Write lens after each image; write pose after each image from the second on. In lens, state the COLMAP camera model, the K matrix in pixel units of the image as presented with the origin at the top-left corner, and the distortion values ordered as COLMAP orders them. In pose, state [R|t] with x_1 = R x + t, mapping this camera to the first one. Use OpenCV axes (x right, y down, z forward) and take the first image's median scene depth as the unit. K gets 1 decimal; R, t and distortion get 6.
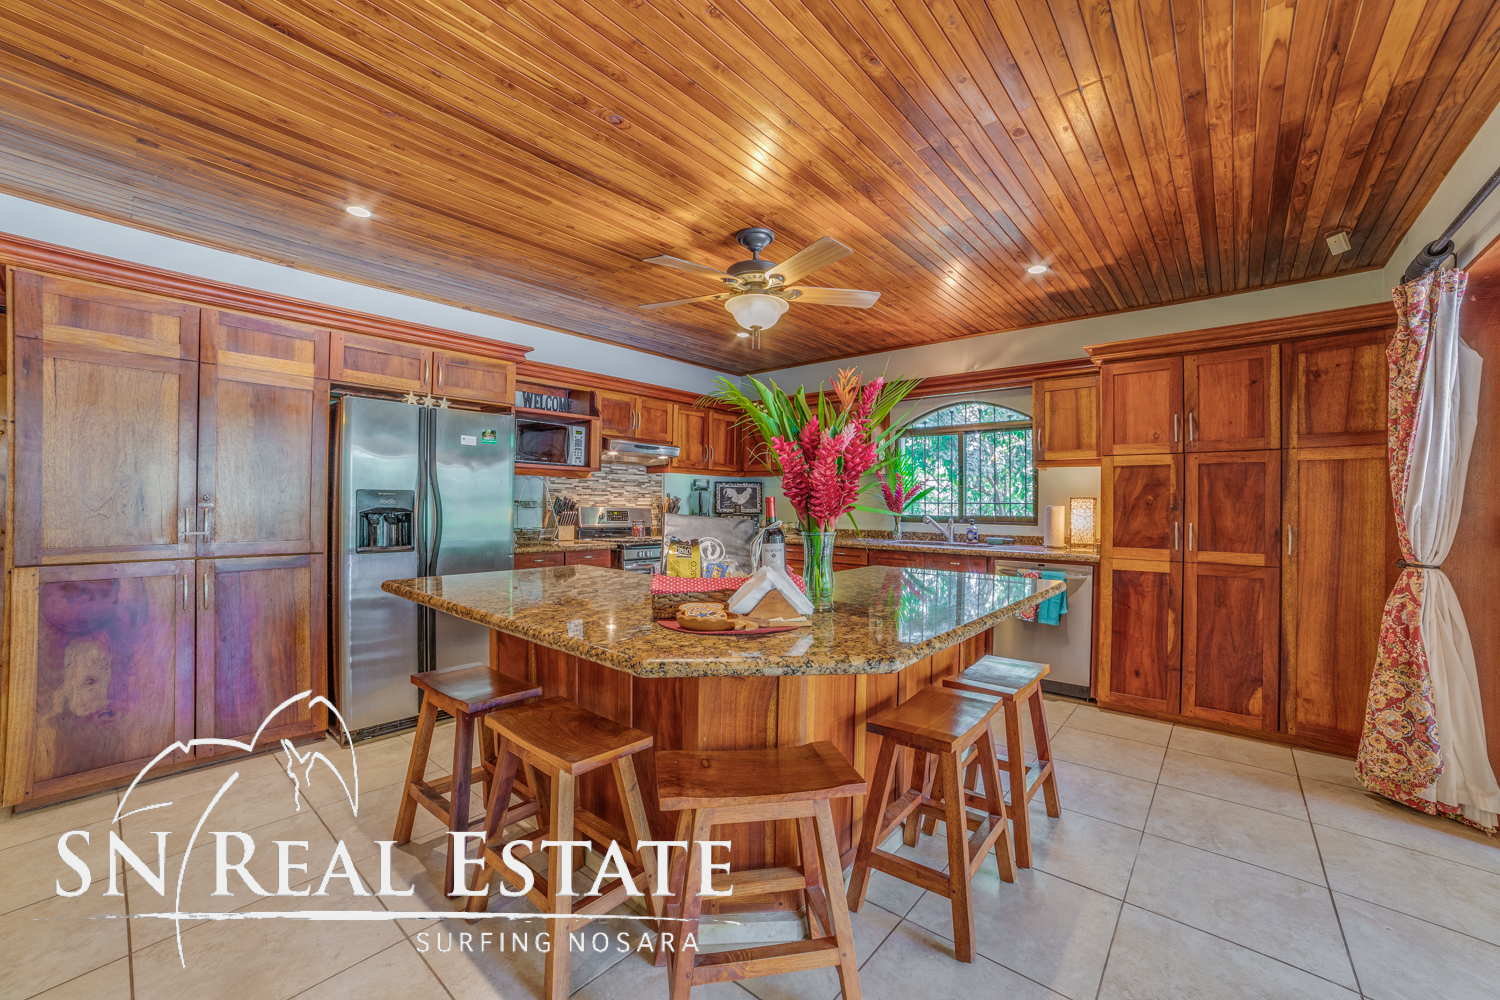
lens RADIAL K [[595.1, 0, 753.3], [0, 595.1, 501.8], [0, 0, 1]] dist [-0.089193, 0.037325]
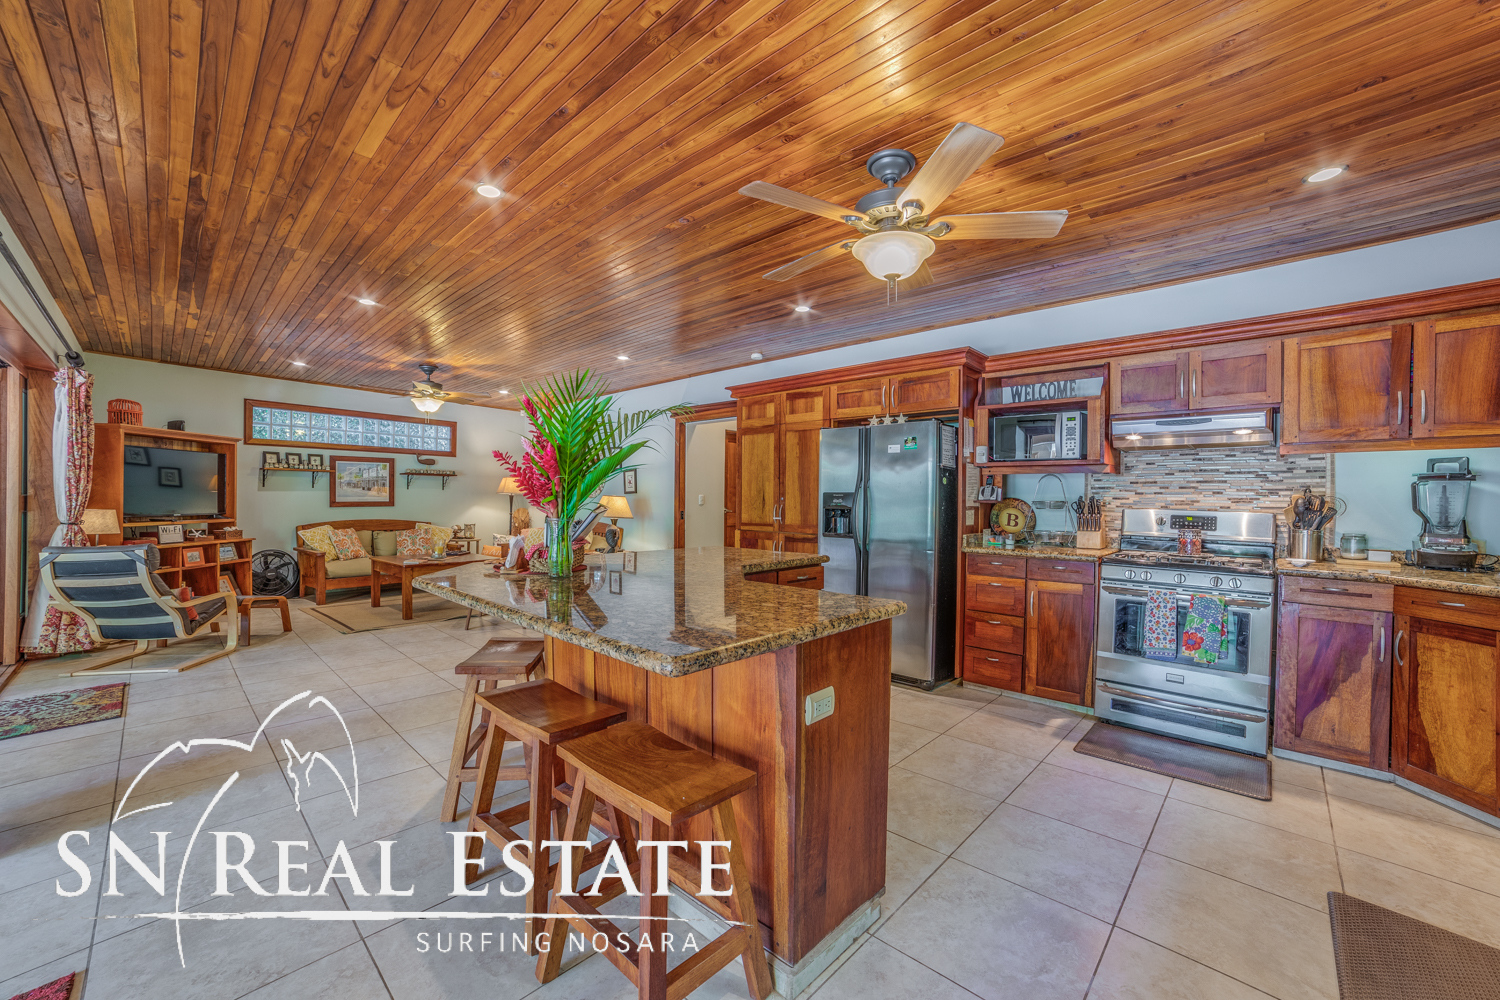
lens RADIAL K [[595.1, 0, 753.3], [0, 595.1, 501.8], [0, 0, 1]] dist [-0.089193, 0.037325]
pose [[-0.044197, -0.004694, -0.999012, 0.824922], [-0.007972, 0.999959, -0.004346, 0.010963], [0.998991, 0.007772, -0.044233, 0.886041]]
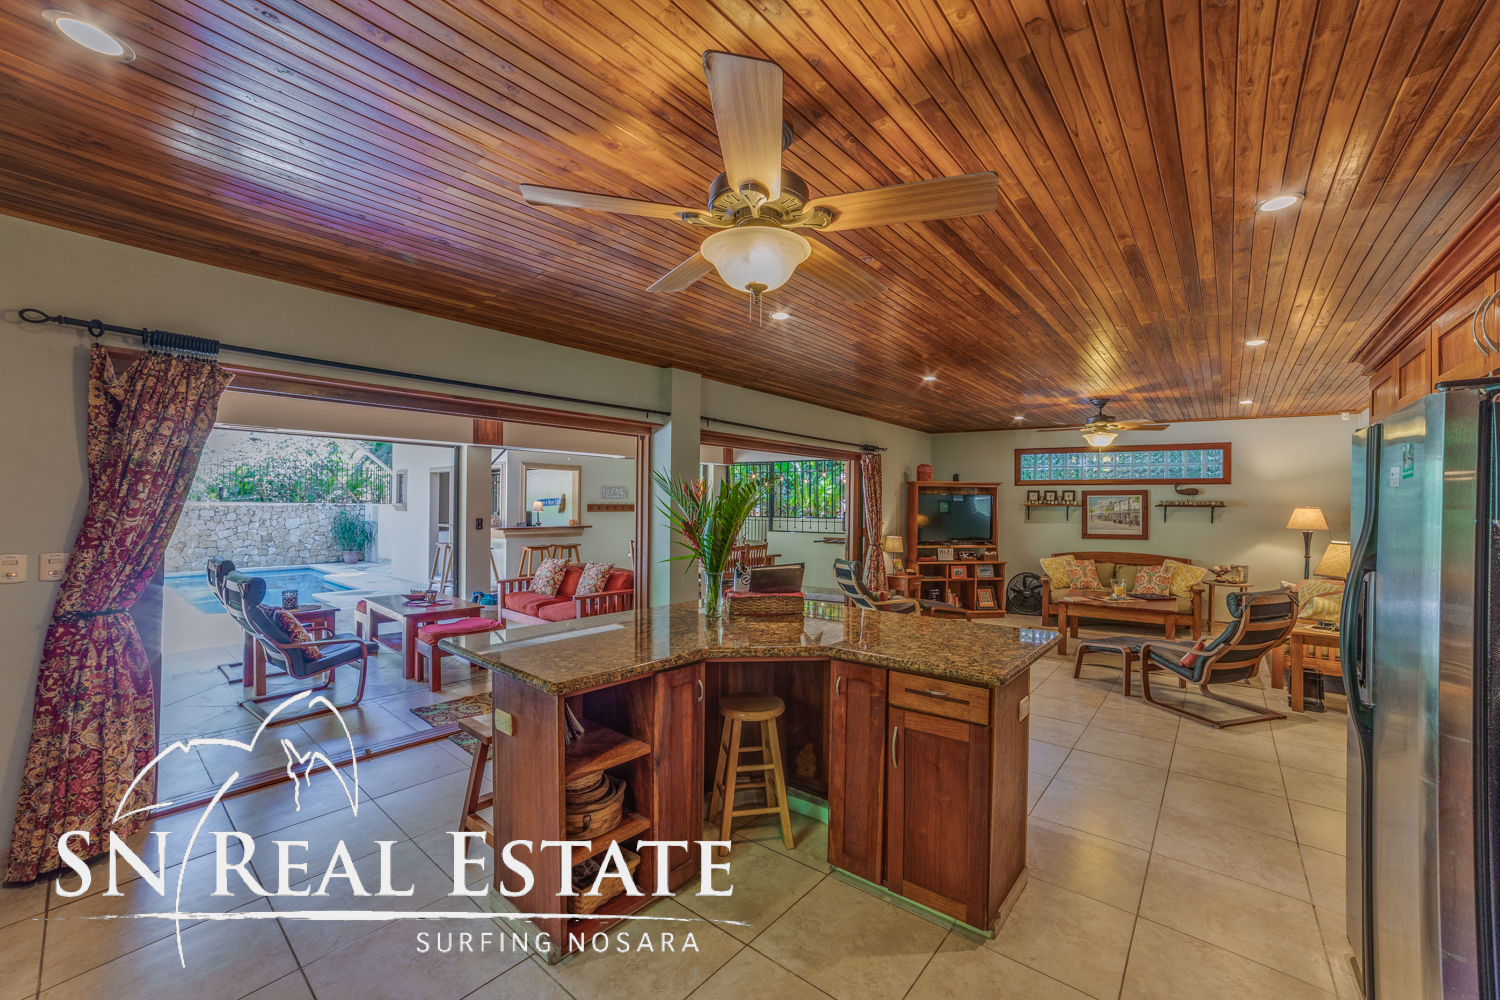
lens RADIAL K [[593.2, 0, 748.8], [0, 593.2, 504.0], [0, 0, 1]] dist [-0.084779, 0.032773]
pose [[-0.999719, -0.019183, -0.013921, 0.020986], [-0.019128, 0.999809, -0.004065, -0.083693], [0.013996, -0.003798, -0.999895, 1.637046]]
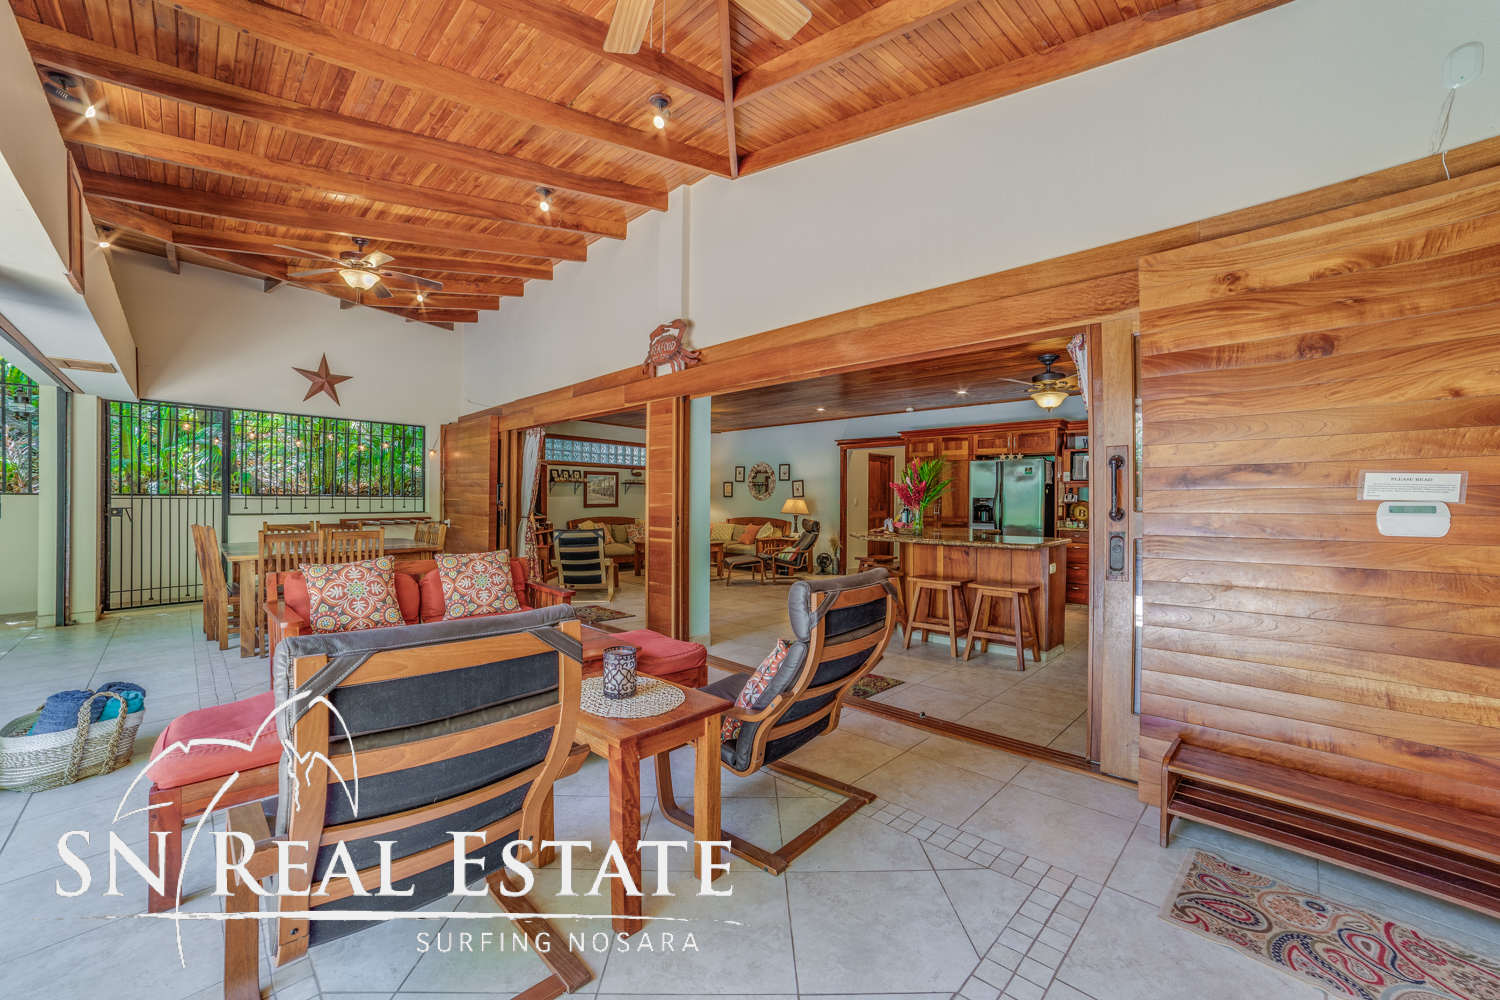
lens RADIAL K [[595.1, 0, 753.3], [0, 595.1, 501.8], [0, 0, 1]] dist [-0.089193, 0.037325]
pose [[-0.062525, -0.005468, -0.998028, 1.962931], [-0.004496, 0.999976, -0.005197, 0.016006], [0.998033, 0.004163, -0.062548, 0.192198]]
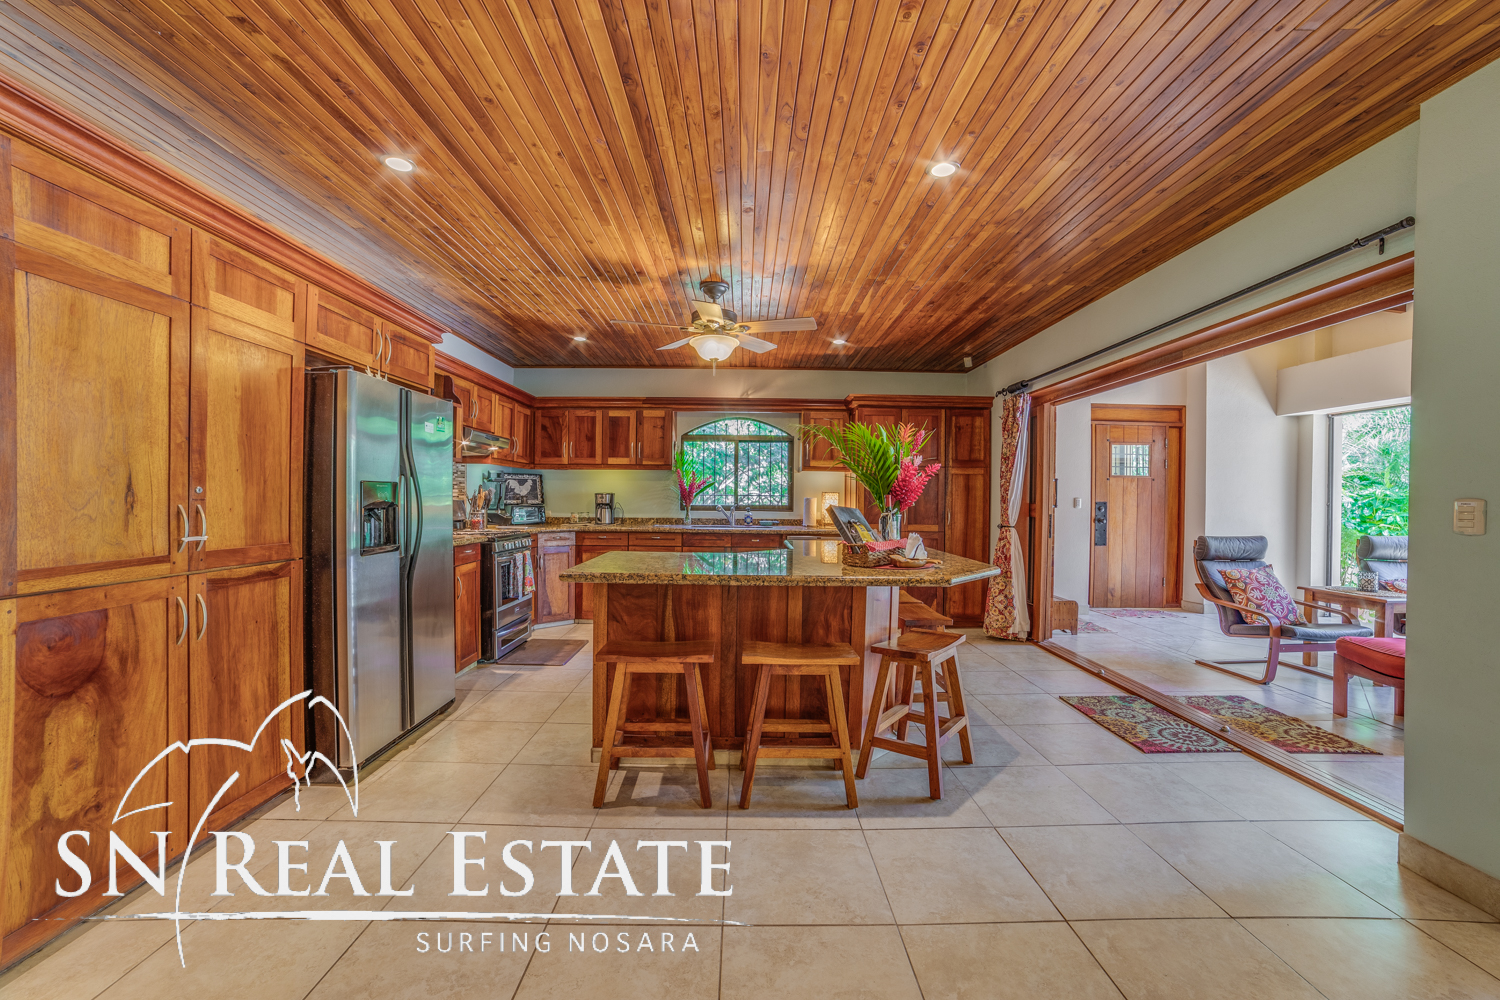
lens RADIAL K [[595.1, 0, 753.3], [0, 595.1, 501.8], [0, 0, 1]] dist [-0.089193, 0.037325]
pose [[0.751809, -0.005446, 0.659359, -0.811507], [-0.006747, 0.999850, 0.015952, -0.007775], [-0.659347, -0.016442, 0.751659, -0.024794]]
